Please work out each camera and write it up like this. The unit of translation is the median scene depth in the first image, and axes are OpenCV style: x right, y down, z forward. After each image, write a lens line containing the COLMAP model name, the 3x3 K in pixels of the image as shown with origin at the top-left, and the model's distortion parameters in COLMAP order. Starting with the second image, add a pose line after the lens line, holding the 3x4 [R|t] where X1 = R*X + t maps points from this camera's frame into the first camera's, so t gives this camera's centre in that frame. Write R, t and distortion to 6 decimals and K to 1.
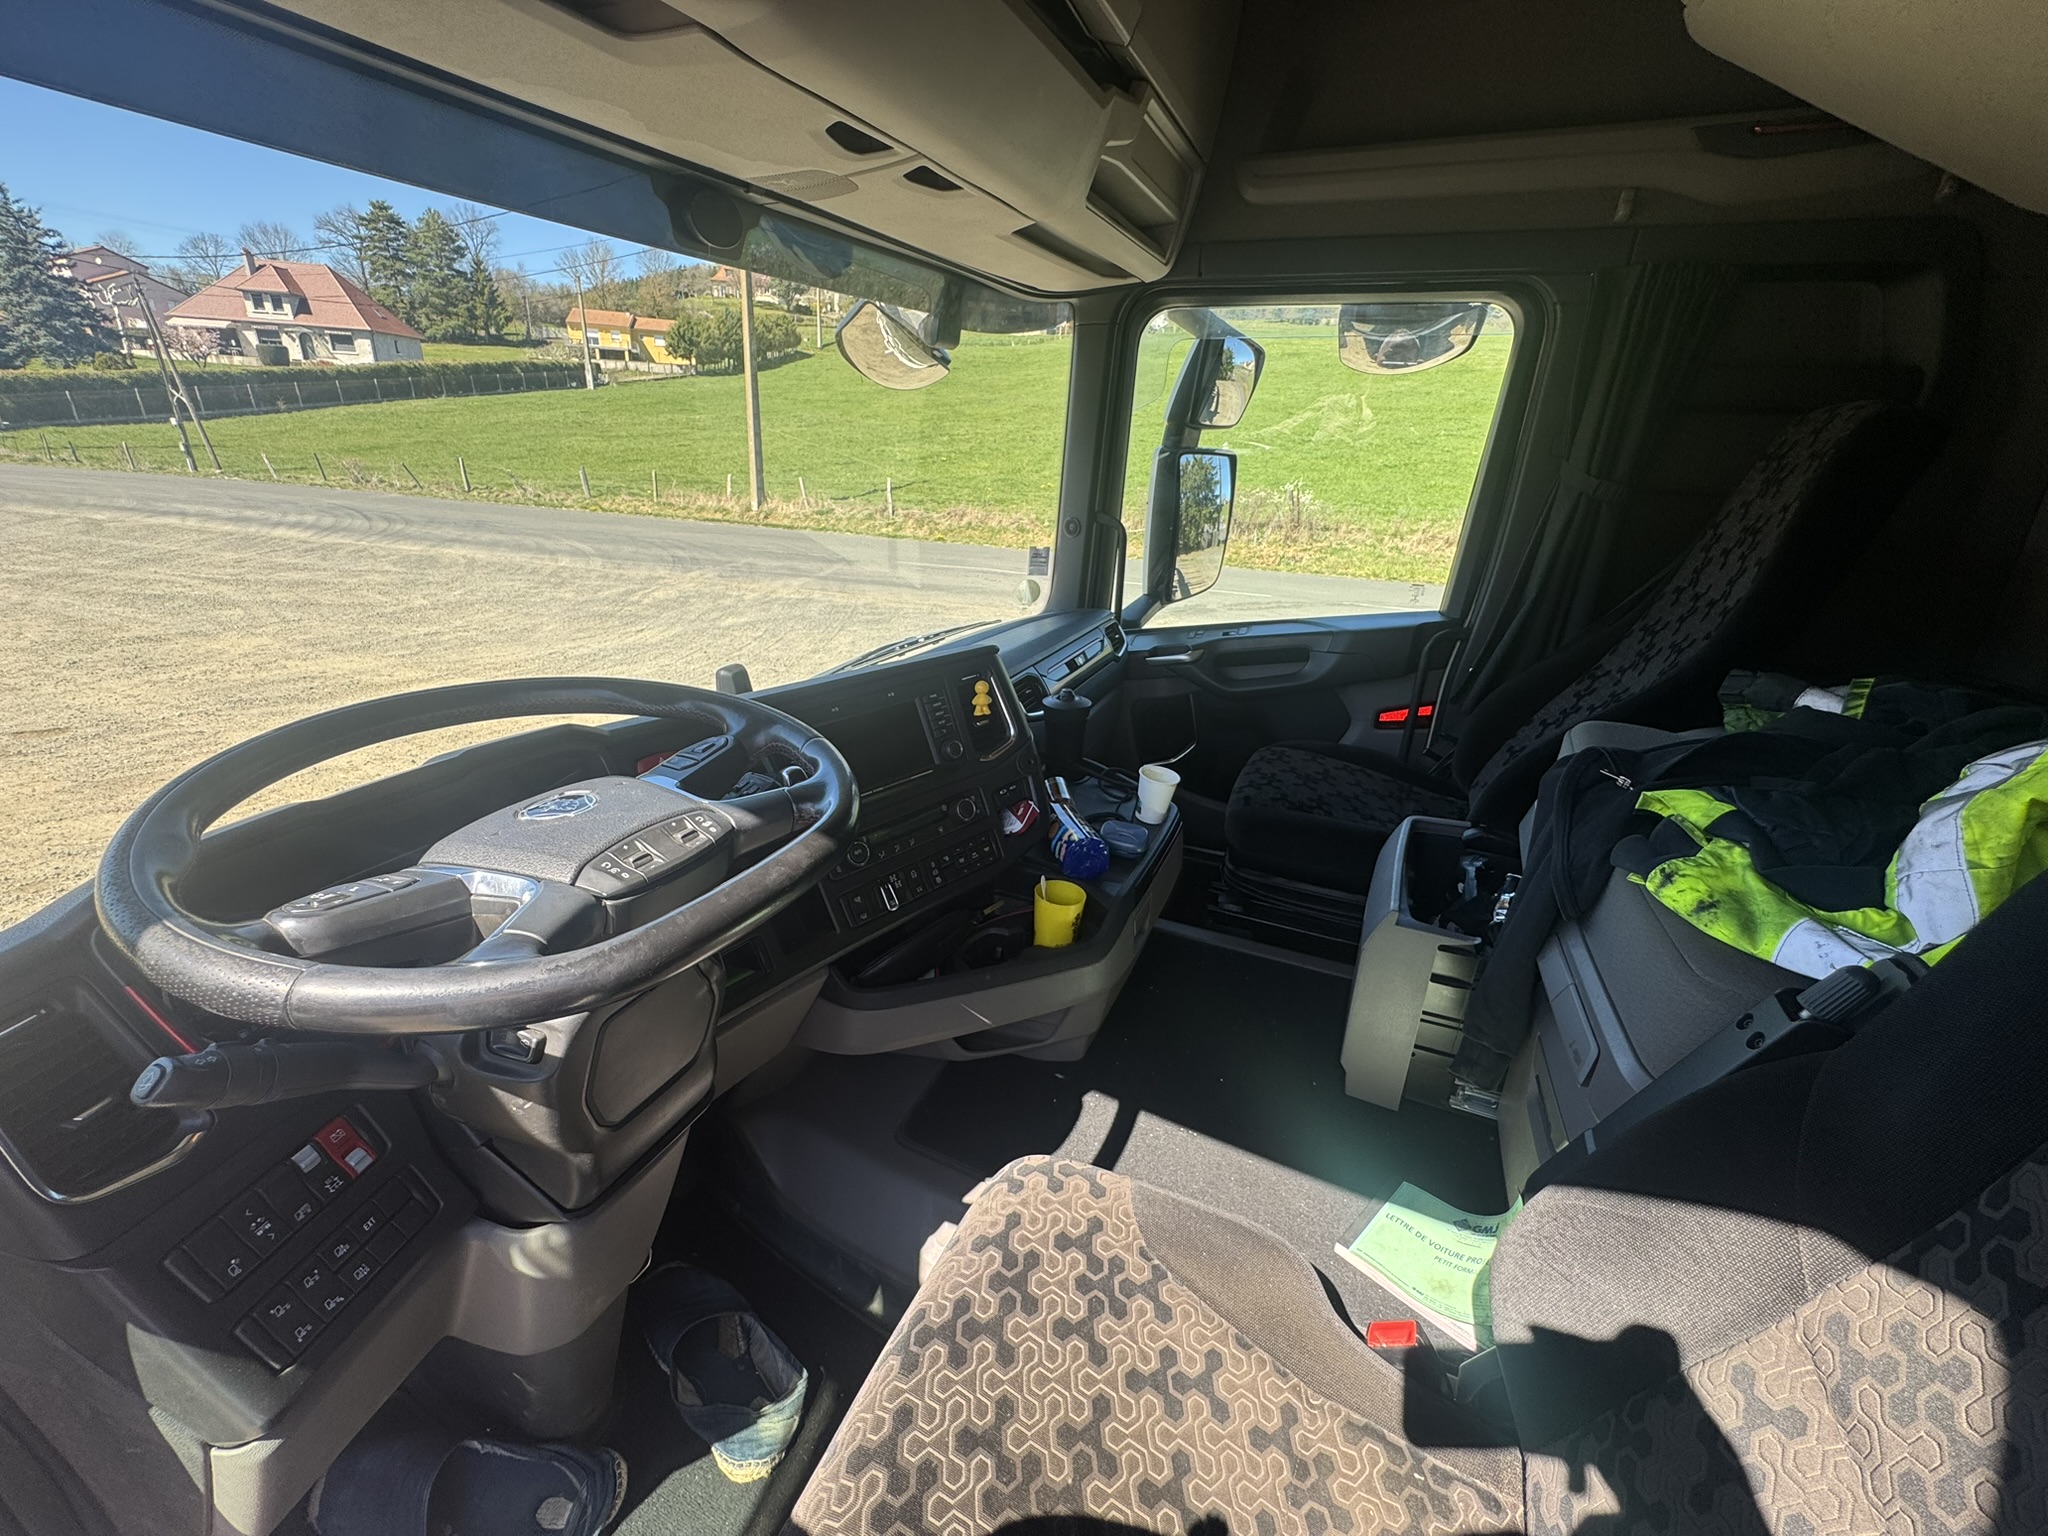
lens RADIAL K [[815.6, 0, 1021.5], [0, 815.6, 765.7], [0, 0, 1]] dist [-0.013067, 0.001118]
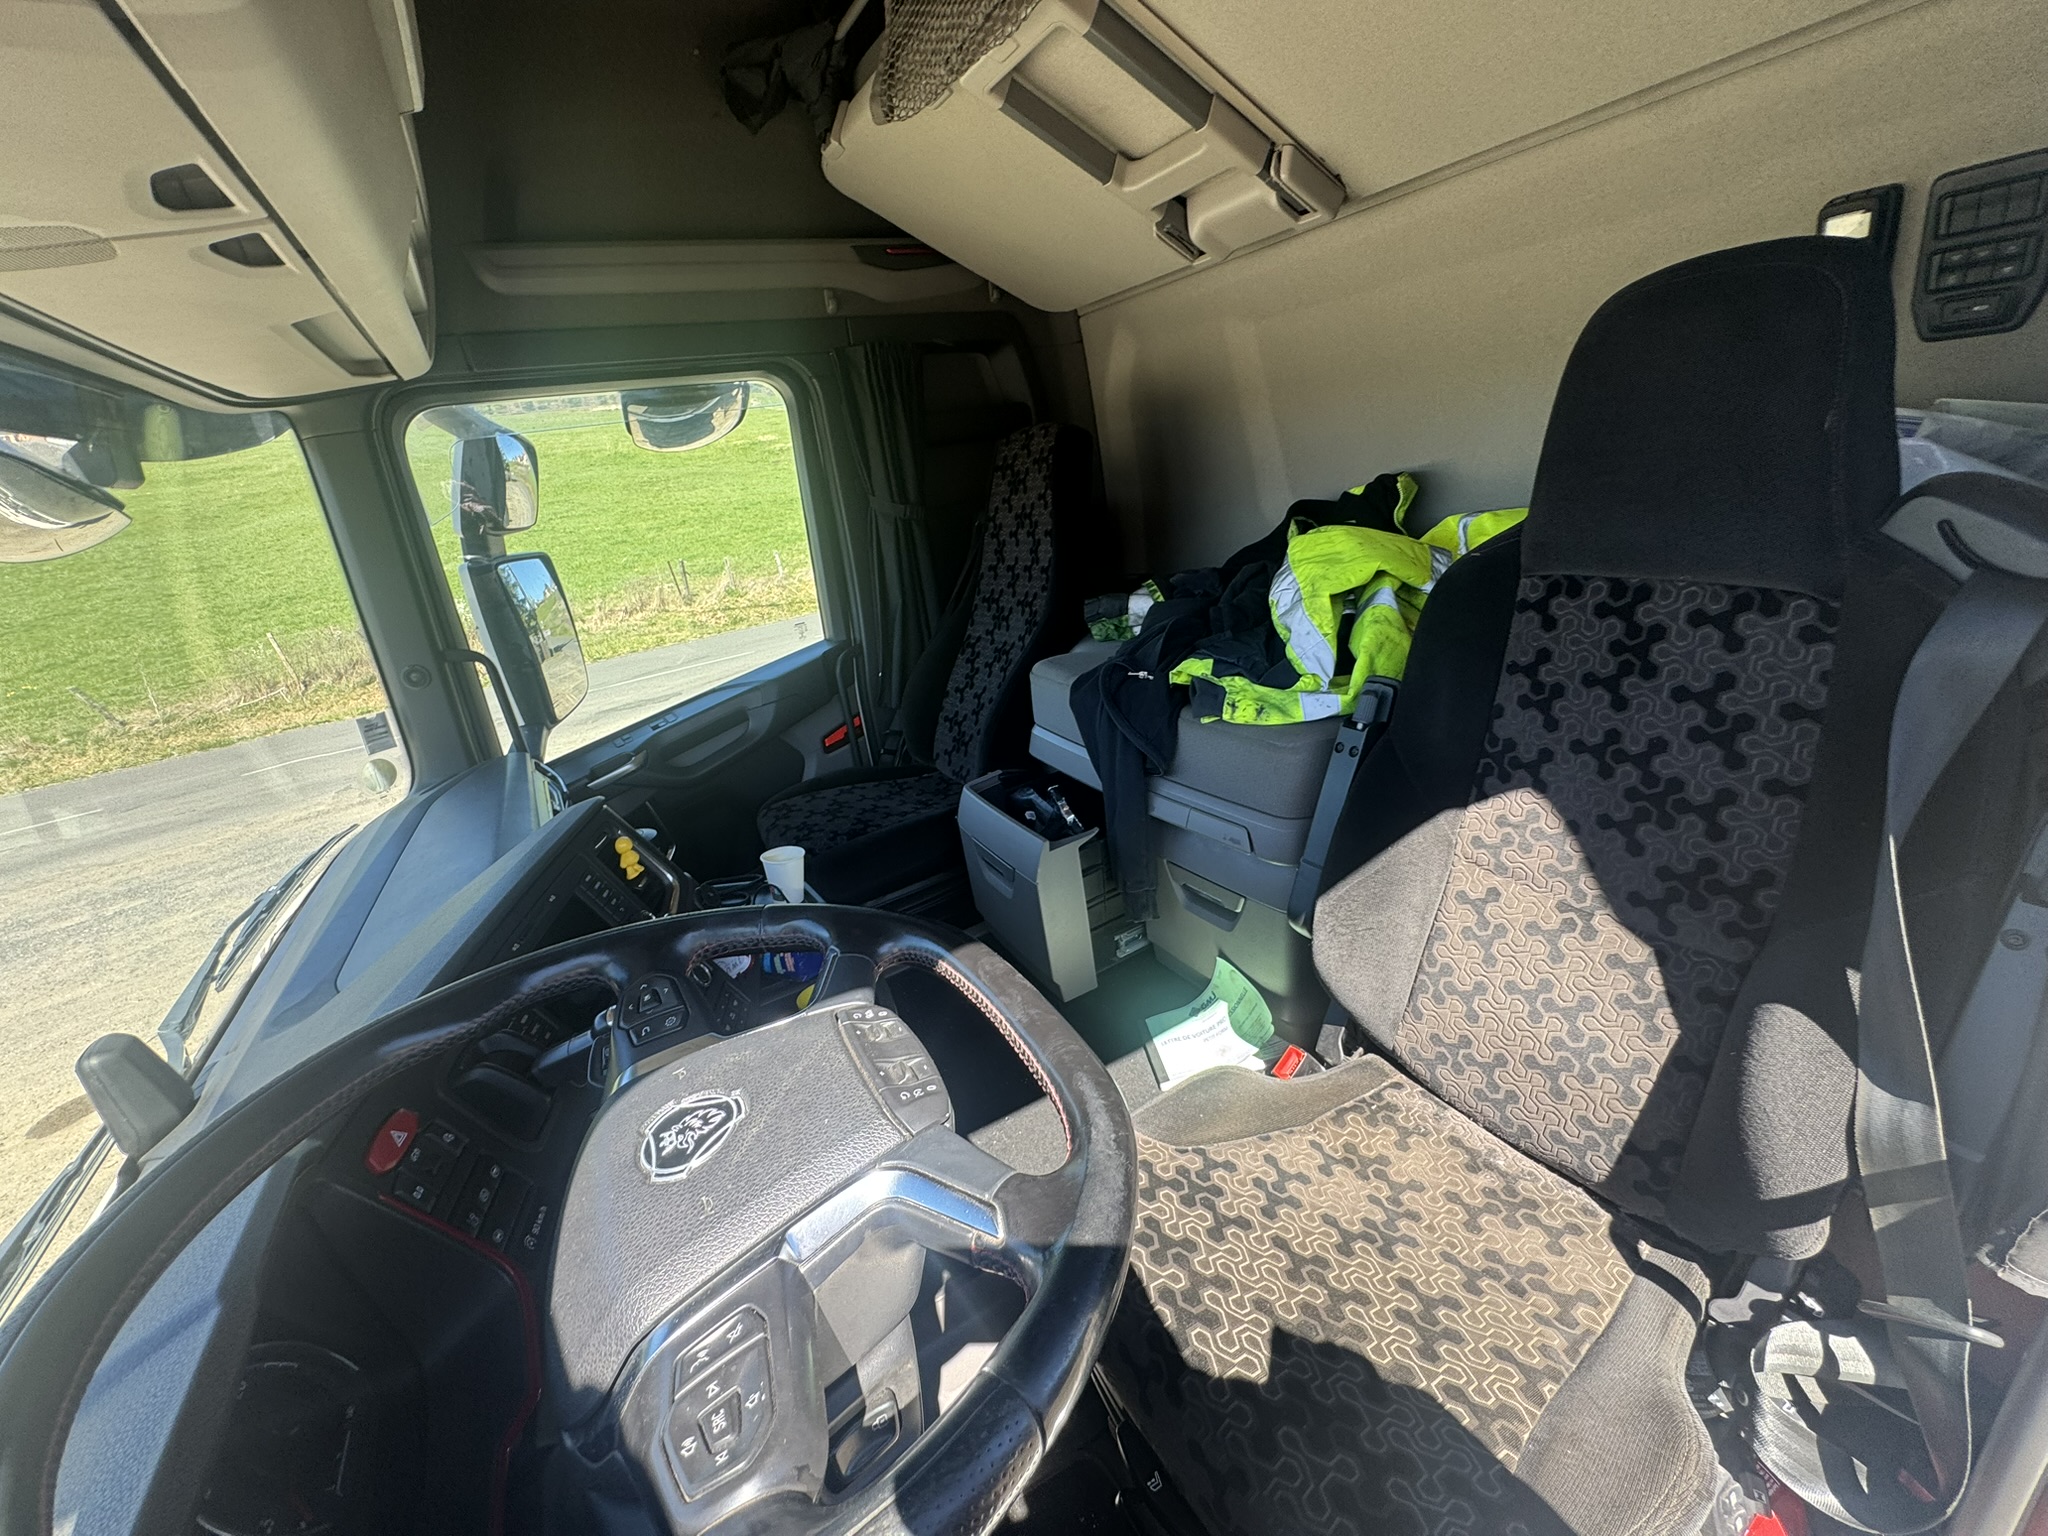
lens RADIAL K [[815.6, 0, 1021.5], [0, 815.6, 765.7], [0, 0, 1]] dist [-0.013067, 0.001118]
pose [[0.563328, -0.389485, 0.728672, -0.398424], [0.450469, 0.884096, 0.124309, -0.089361], [-0.692632, 0.258217, 0.673487, 0.147981]]
